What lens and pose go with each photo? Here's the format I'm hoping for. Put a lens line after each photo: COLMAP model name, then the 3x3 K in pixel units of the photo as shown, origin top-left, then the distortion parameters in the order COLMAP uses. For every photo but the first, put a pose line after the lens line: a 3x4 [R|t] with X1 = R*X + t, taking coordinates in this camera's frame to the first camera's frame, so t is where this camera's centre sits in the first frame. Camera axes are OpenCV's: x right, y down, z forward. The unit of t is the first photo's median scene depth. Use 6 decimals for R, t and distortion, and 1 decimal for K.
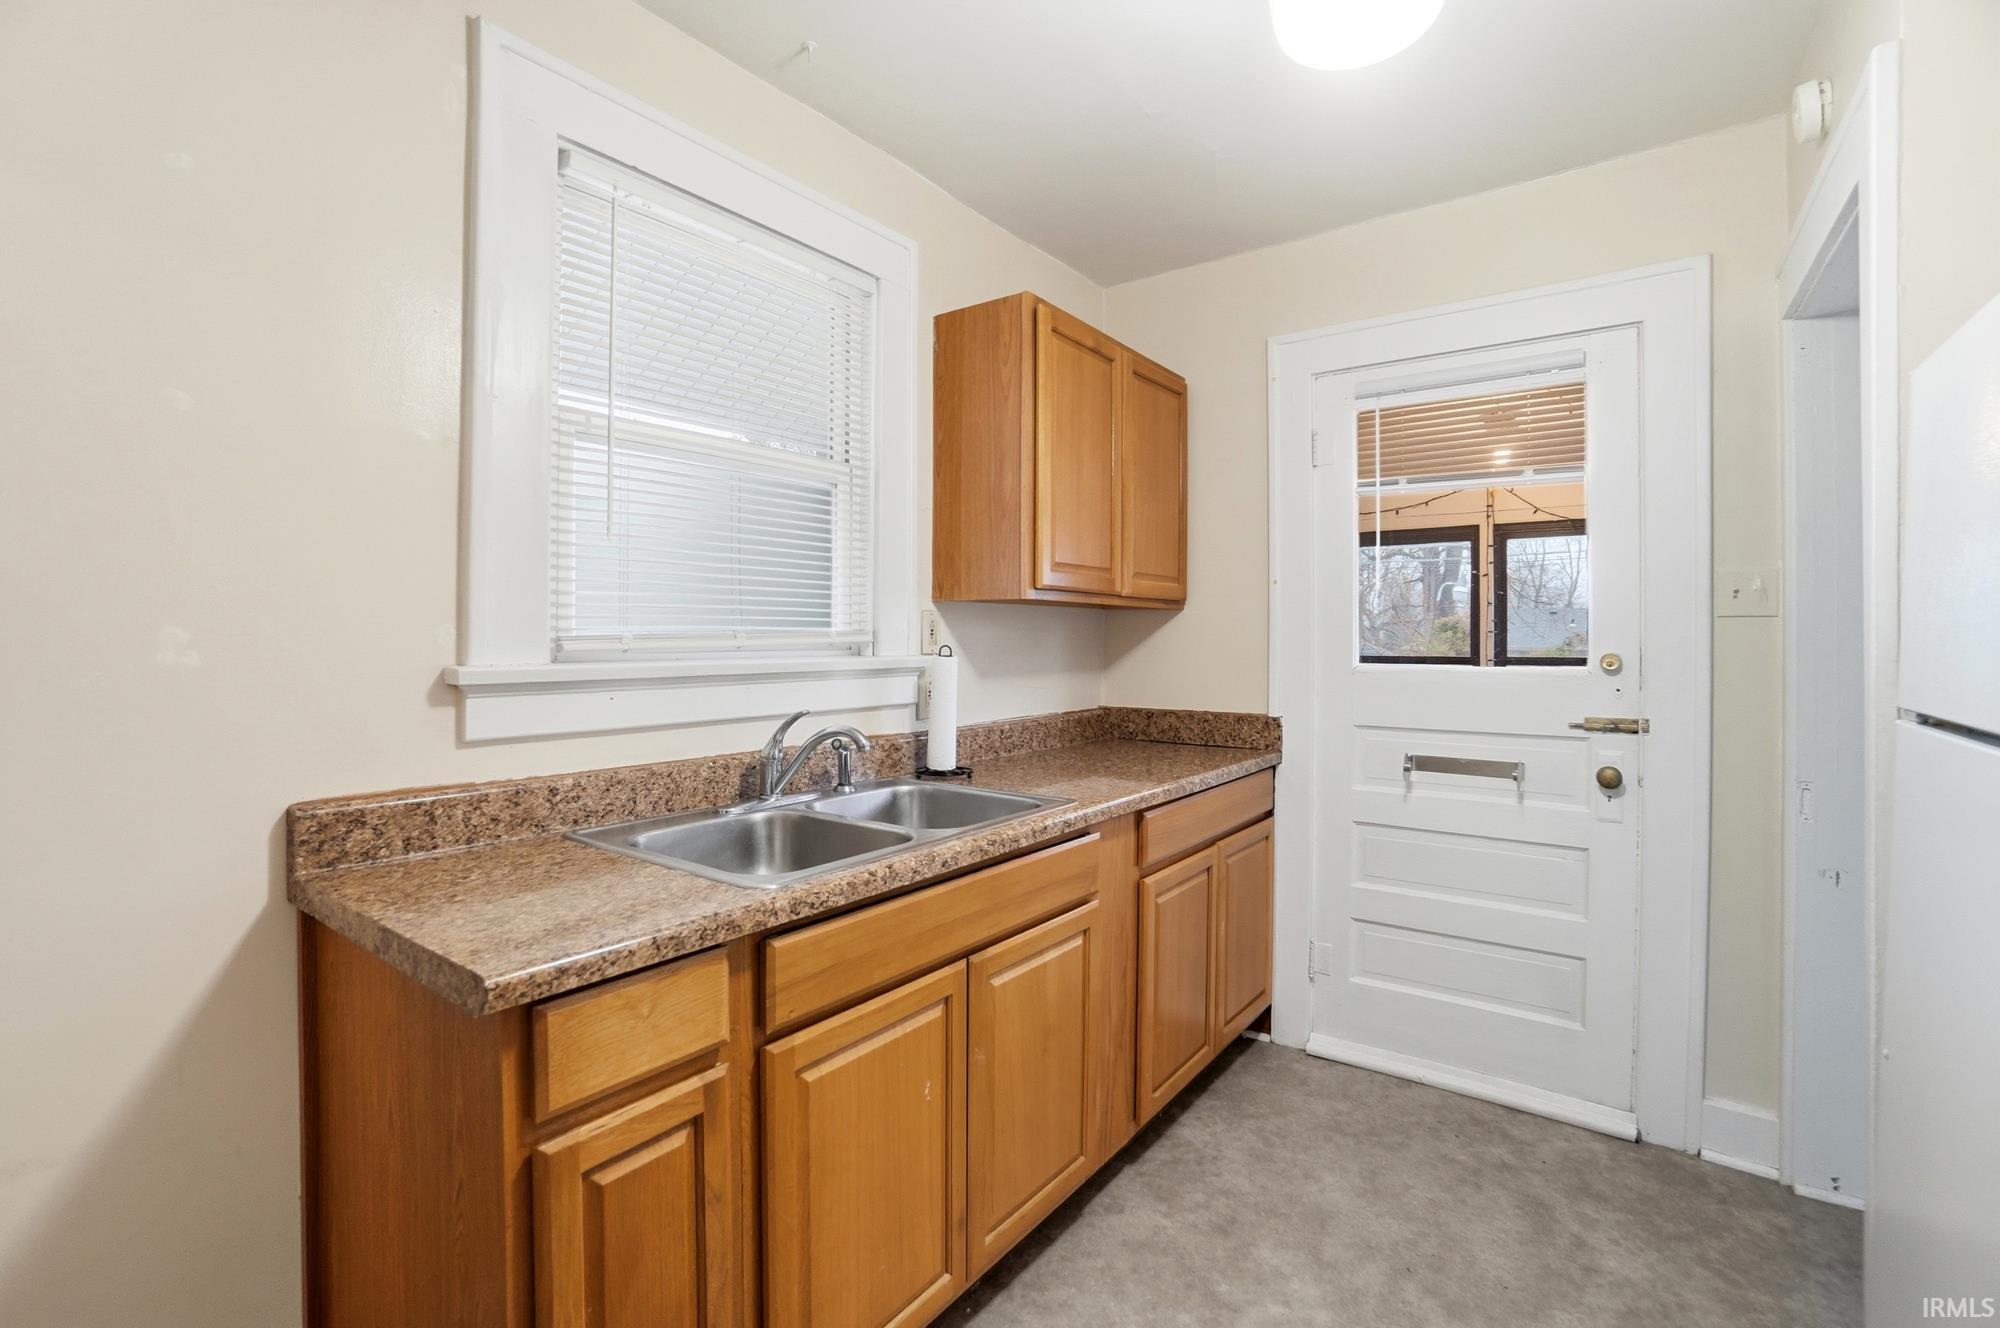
lens RADIAL K [[907.3, 0, 1001.9], [0, 907.3, 649.8], [0, 0, 1]] dist [-0.000348, 0.000666]
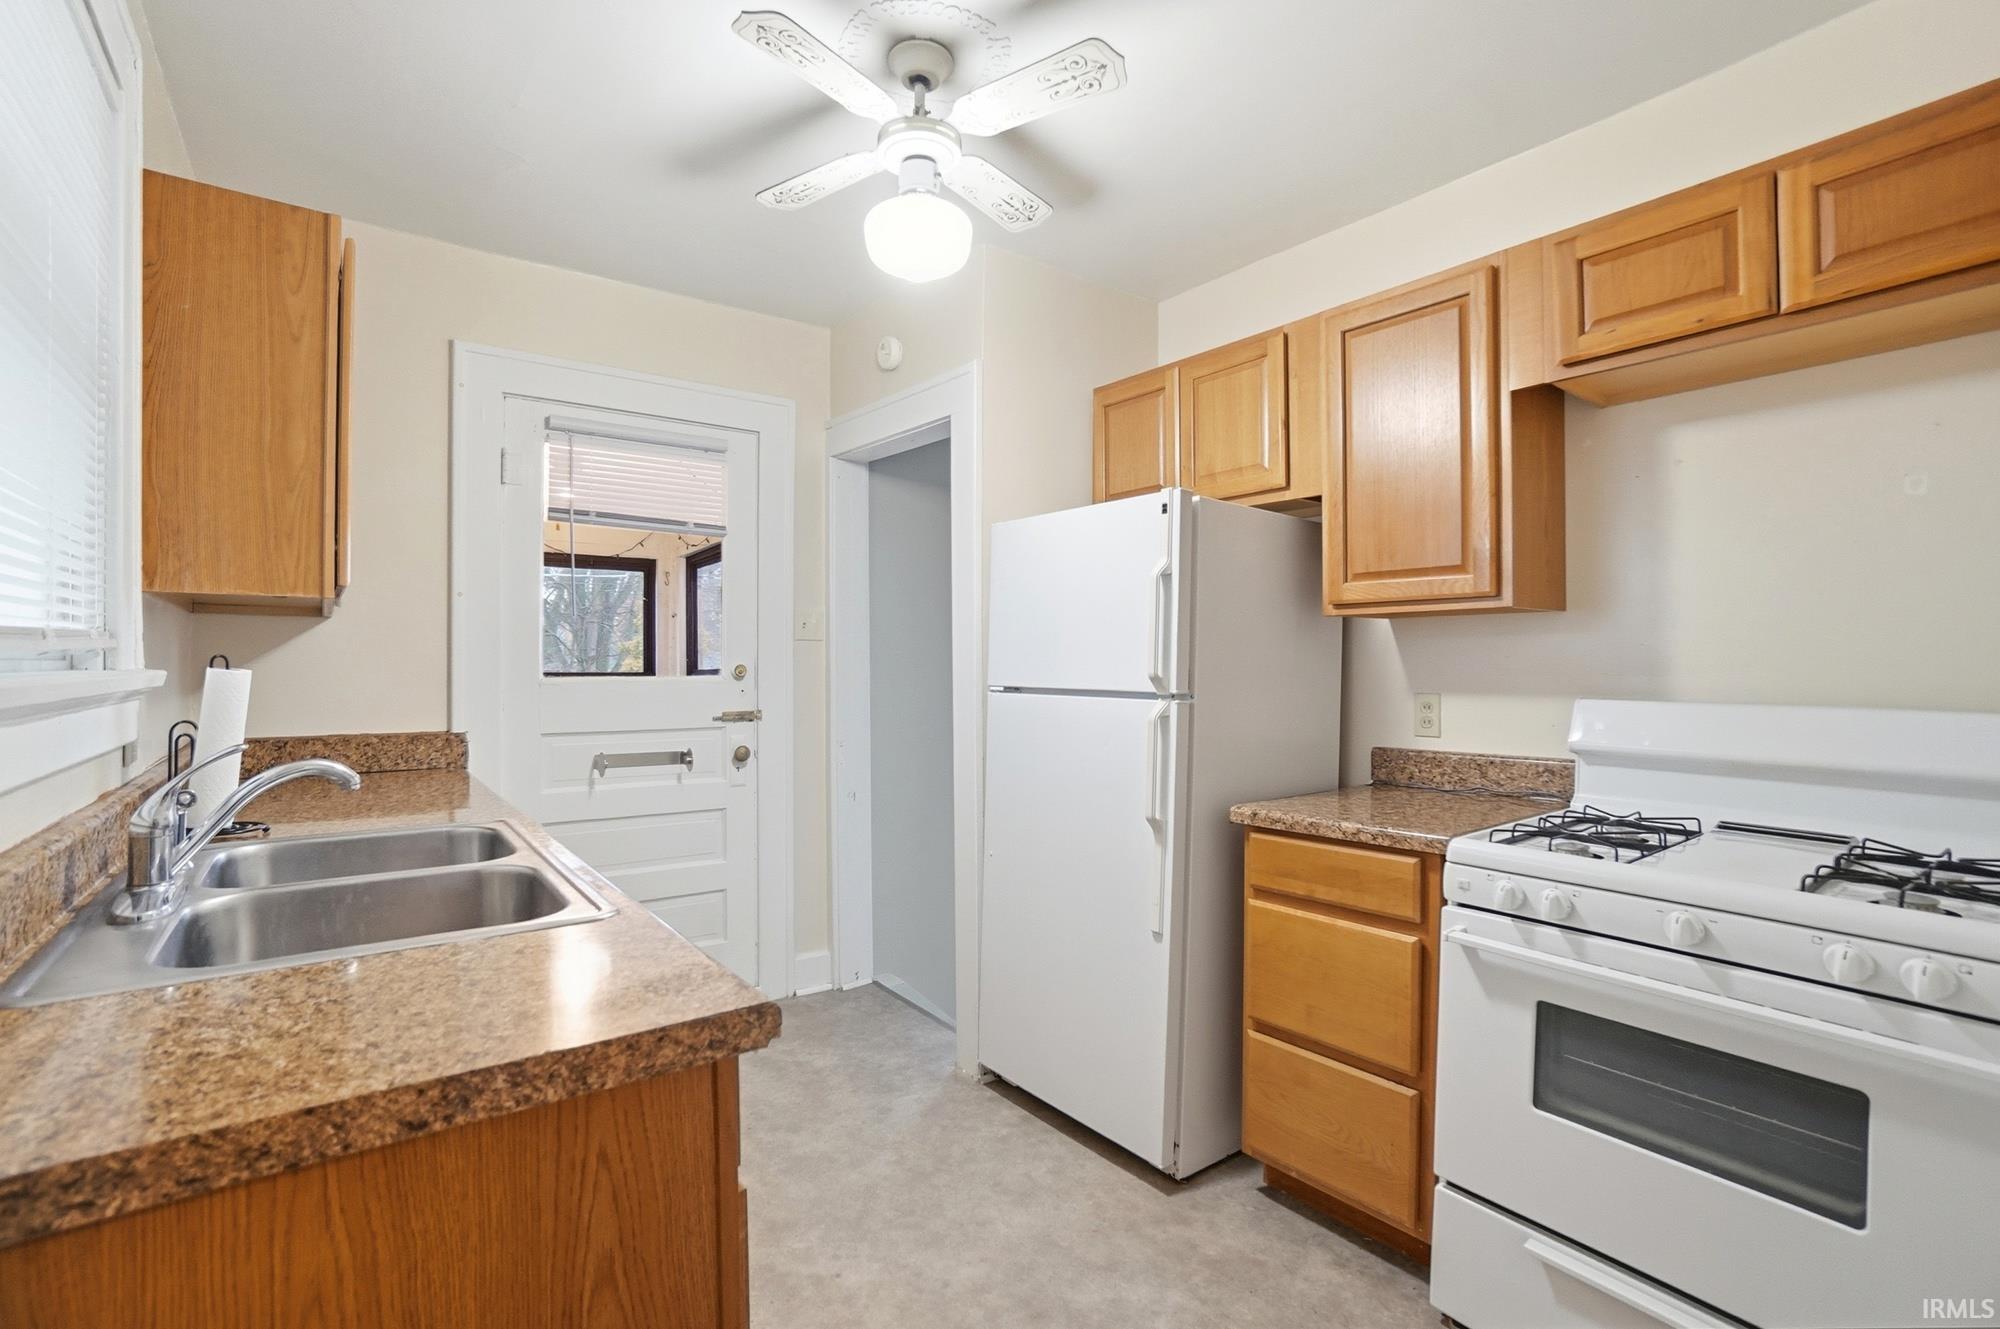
lens RADIAL K [[929.6, 0, 1006.6], [0, 929.6, 672.9], [0, 0, 1]] dist [-0.020506, 0.000118]
pose [[0.303794, -0.010832, 0.952676, -0.540679], [0.009137, 0.999923, 0.008455, 0.008680], [-0.952694, 0.006136, 0.303869, 0.173898]]
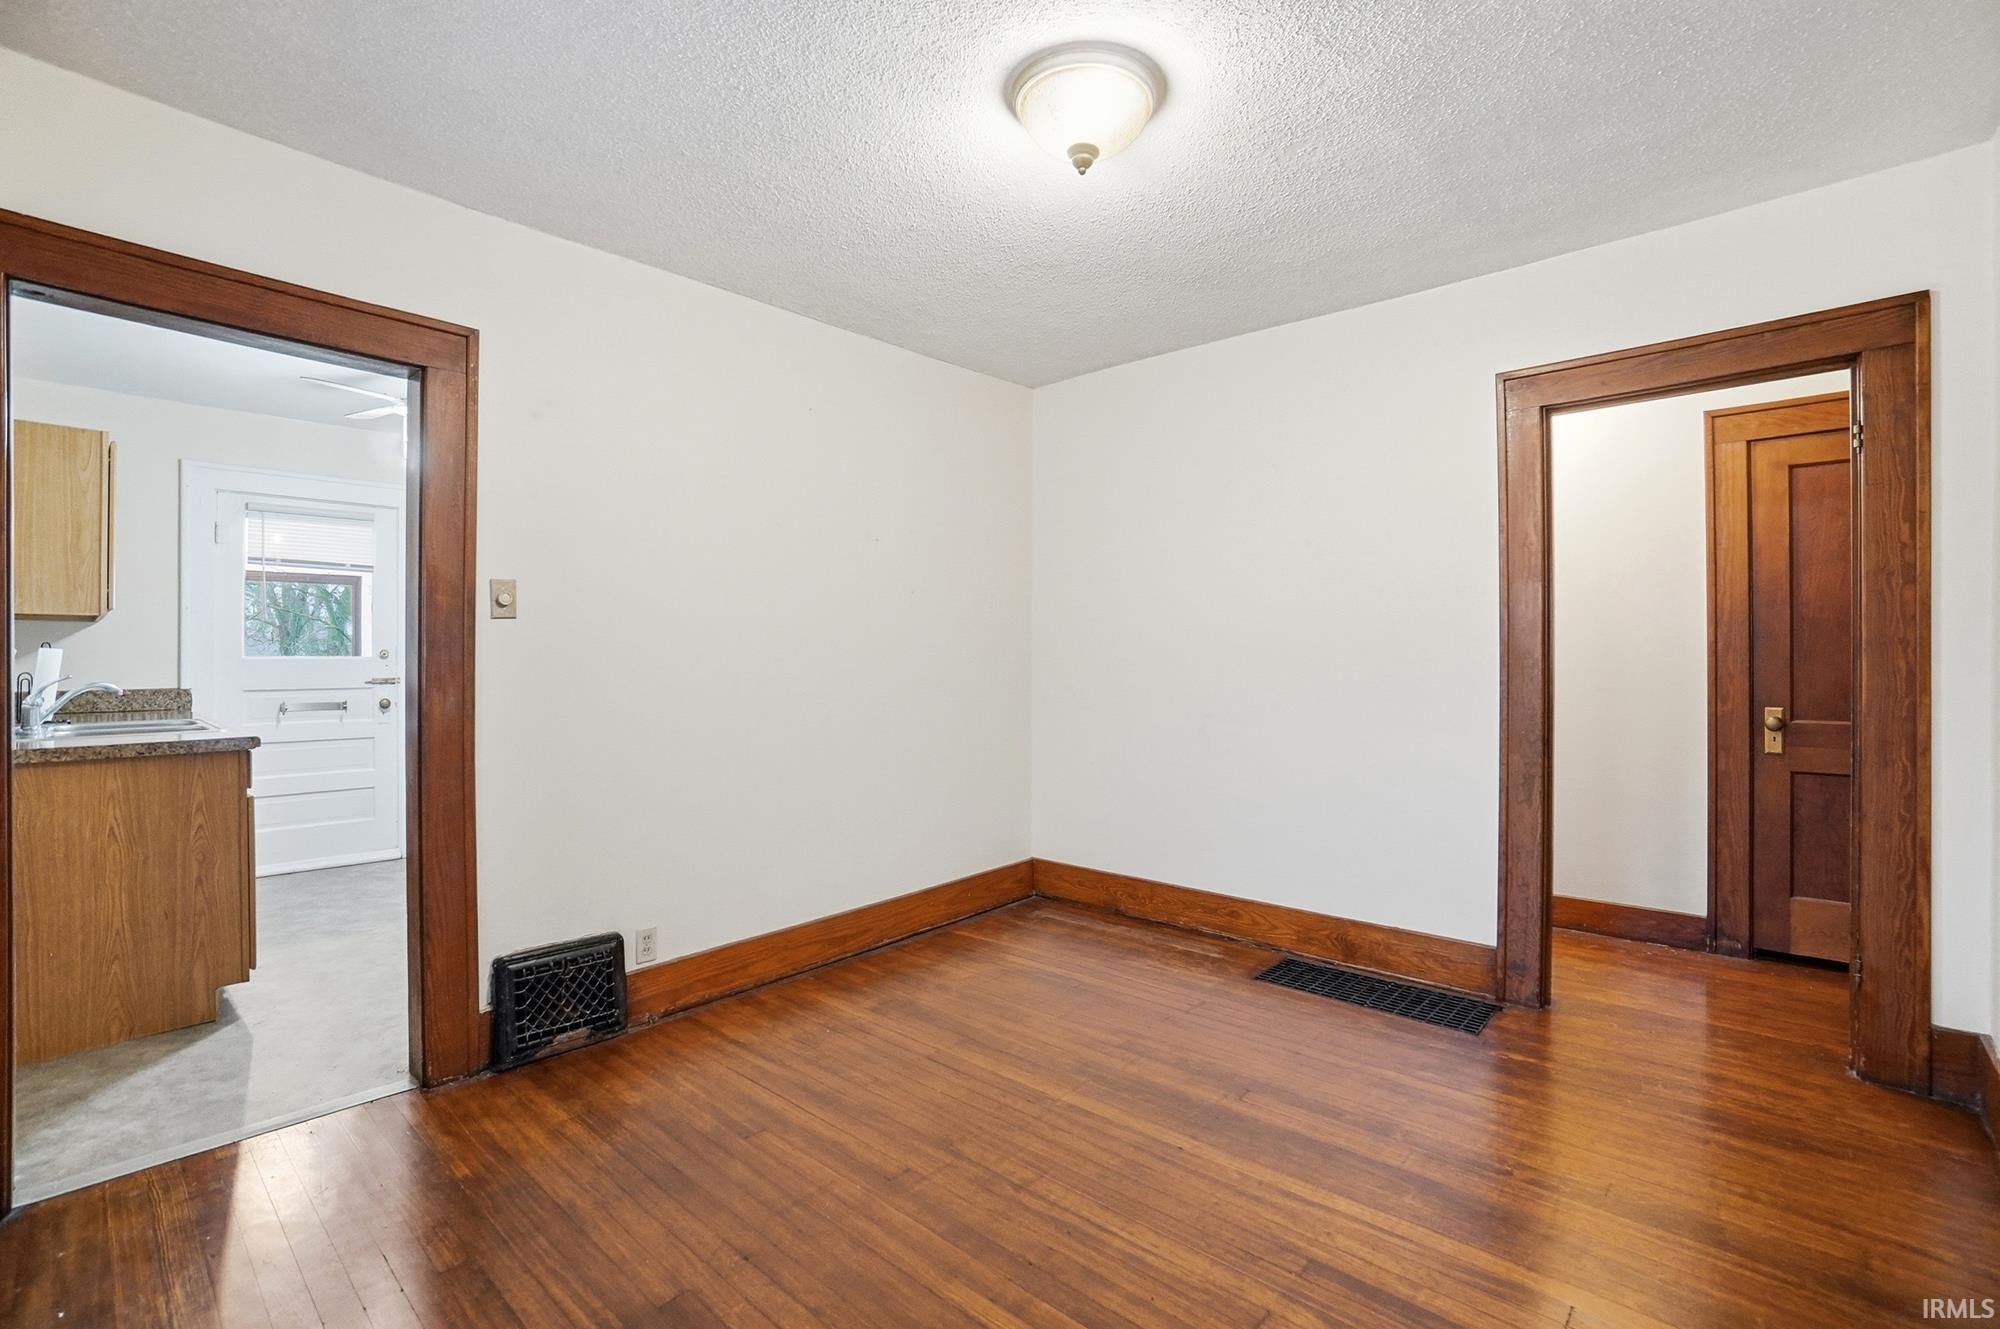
lens RADIAL K [[893.1, 0, 1006.7], [0, 893.1, 656.1], [0, 0, 1]] dist [-0.063542, 0.025574]
pose [[0.111381, -0.003732, 0.993771, -1.278159], [0.008685, 0.999958, 0.002782, 0.027840], [-0.993740, 0.008321, 0.111408, -0.767015]]
